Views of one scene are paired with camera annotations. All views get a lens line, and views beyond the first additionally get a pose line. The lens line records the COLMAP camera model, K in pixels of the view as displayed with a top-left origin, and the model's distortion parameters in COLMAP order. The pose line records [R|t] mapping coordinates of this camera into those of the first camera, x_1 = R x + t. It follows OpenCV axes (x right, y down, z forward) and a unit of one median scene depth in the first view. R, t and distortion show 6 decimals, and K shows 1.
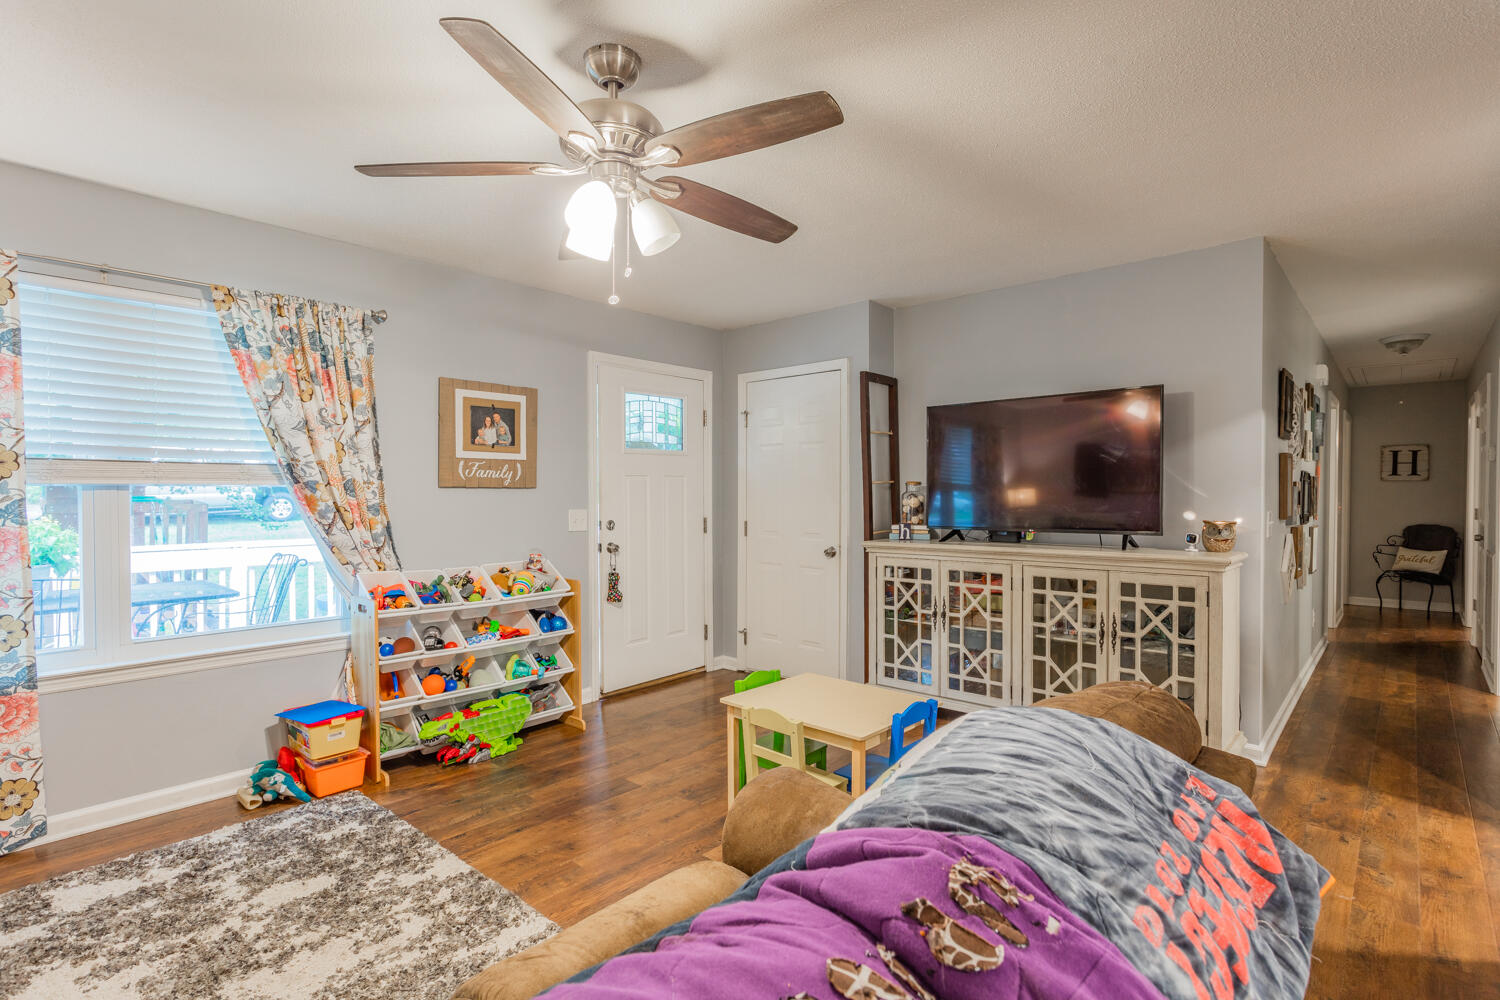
lens RADIAL K [[720.3, 0, 758.0], [0, 720.3, 502.2], [0, 0, 1]] dist [0.007243, 0.000974]
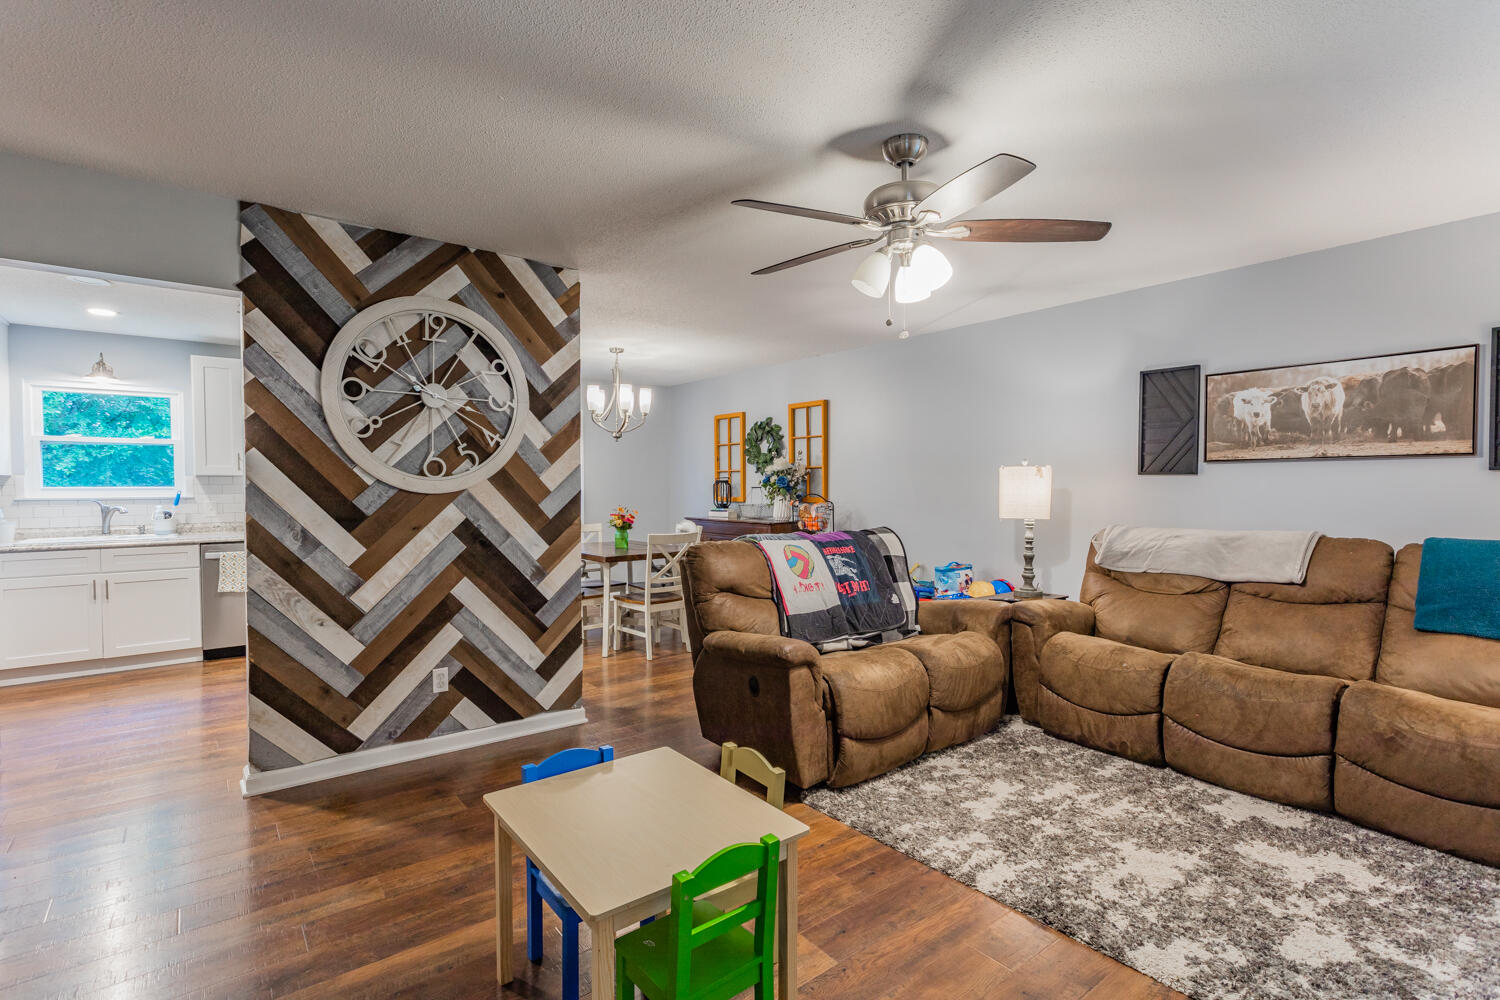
lens RADIAL K [[720.3, 0, 738.0], [0, 720.3, 504.0], [0, 0, 1]] dist [0.007243, 0.000974]
pose [[-0.980487, -0.002348, 0.196572, -0.113864], [0.006211, 0.999060, 0.042912, -0.027317], [-0.196488, 0.043296, -0.979550, 1.637883]]
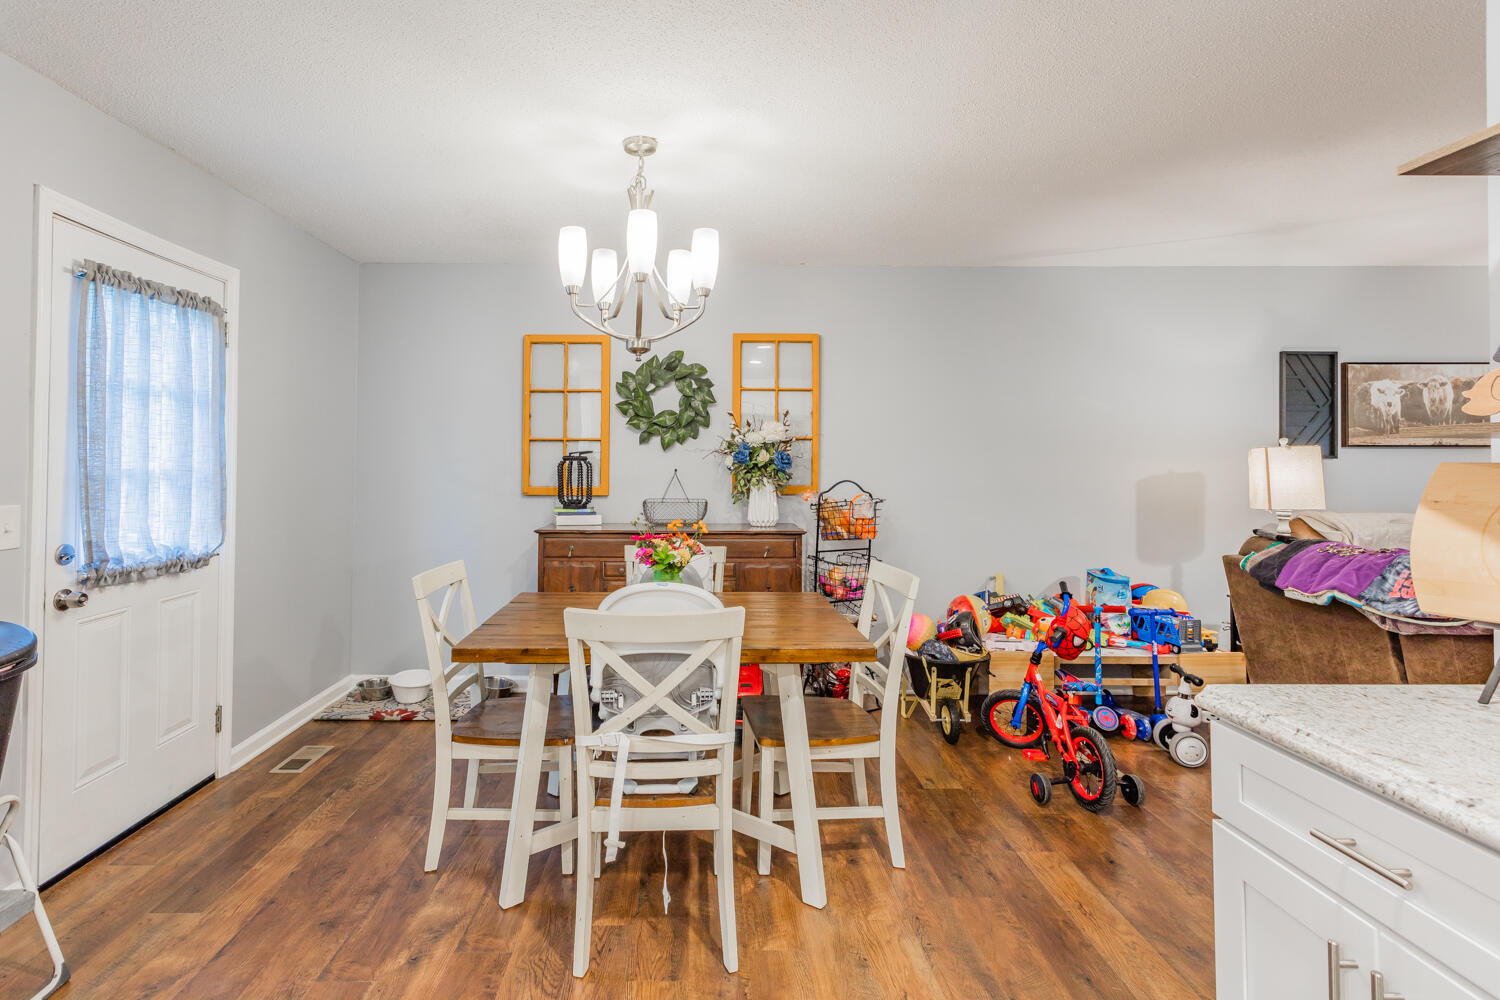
lens RADIAL K [[720.3, 0, 697.7], [0, 720.3, 455.3], [0, 0, 1]] dist [0.007243, 0.000974]
pose [[-0.747776, -0.011175, -0.663857, 1.223137], [-0.014853, 0.999890, -0.000101, -0.005744], [0.663785, 0.009784, -0.747860, 0.286895]]
